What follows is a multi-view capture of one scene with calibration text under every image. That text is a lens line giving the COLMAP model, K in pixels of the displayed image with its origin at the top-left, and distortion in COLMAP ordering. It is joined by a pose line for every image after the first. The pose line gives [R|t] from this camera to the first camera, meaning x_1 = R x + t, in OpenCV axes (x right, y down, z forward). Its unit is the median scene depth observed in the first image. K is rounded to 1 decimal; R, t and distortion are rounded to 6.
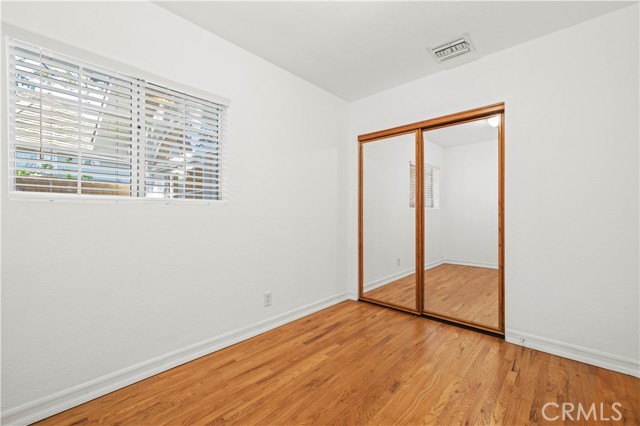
lens RADIAL K [[269.2, 0, 318.9], [0, 269.2, 213.9], [0, 0, 1]] dist [-0.000774, 0.000206]
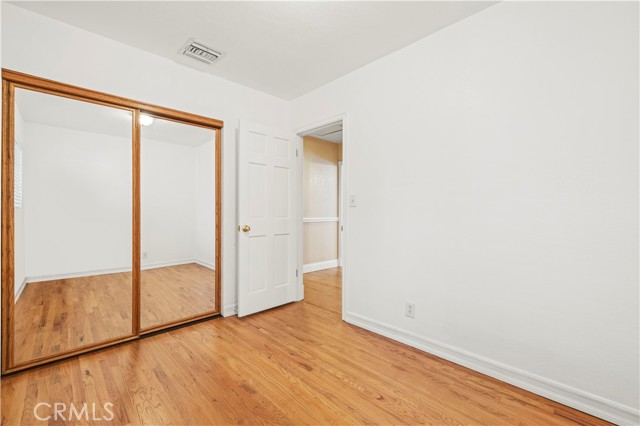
lens RADIAL K [[269.2, 0, 318.7], [0, 269.2, 210.4], [0, 0, 1]] dist [-0.000774, 0.000206]
pose [[0.061795, 0.004106, 0.998080, -0.461534], [0.009755, 0.999941, -0.004717, -0.000626], [-0.998041, 0.010027, 0.061751, 0.457643]]
